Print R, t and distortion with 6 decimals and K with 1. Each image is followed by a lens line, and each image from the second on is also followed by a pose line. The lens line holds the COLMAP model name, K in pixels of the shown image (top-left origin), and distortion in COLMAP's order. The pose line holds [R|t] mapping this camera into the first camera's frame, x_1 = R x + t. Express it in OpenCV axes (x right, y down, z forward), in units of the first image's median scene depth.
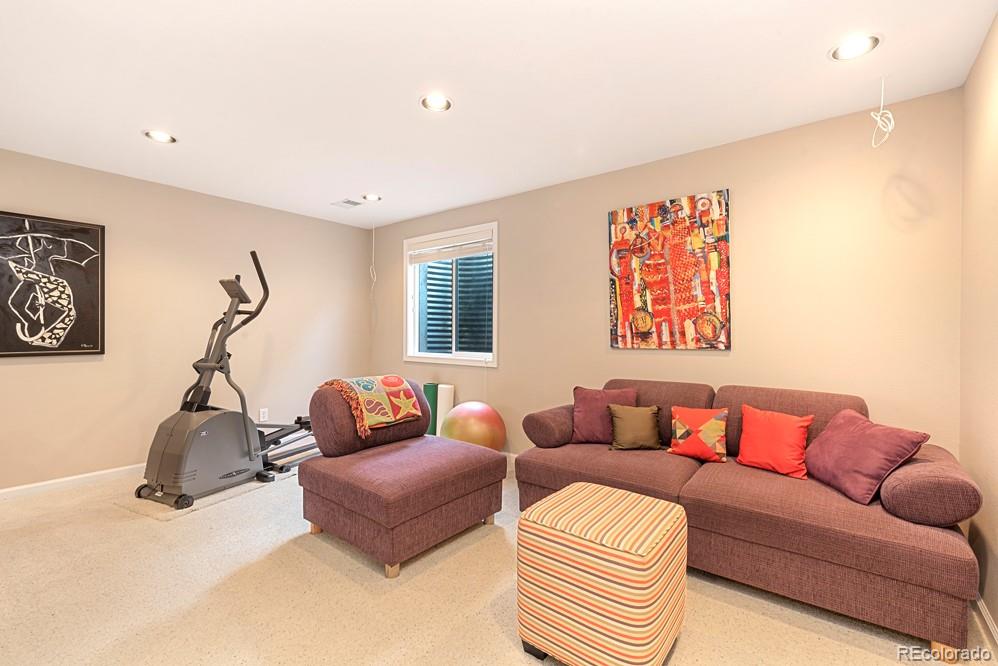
lens RADIAL K [[430.1, 0, 504.5], [0, 430.1, 330.1], [0, 0, 1]] dist [0.001011, 0.000253]
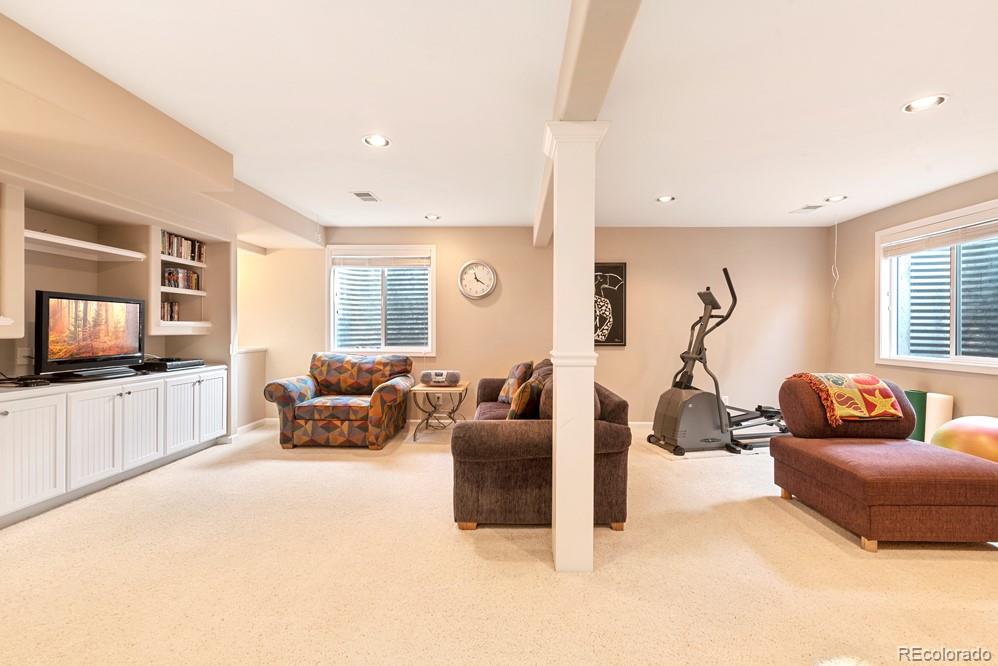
lens RADIAL K [[430.1, 0, 504.5], [0, 430.1, 330.1], [0, 0, 1]] dist [0.001011, 0.000253]
pose [[0.596993, 0.000093, -0.802247, 0.051683], [-0.000389, 1.000000, -0.000174, -0.000305], [0.802247, 0.000416, 0.596993, -0.310987]]
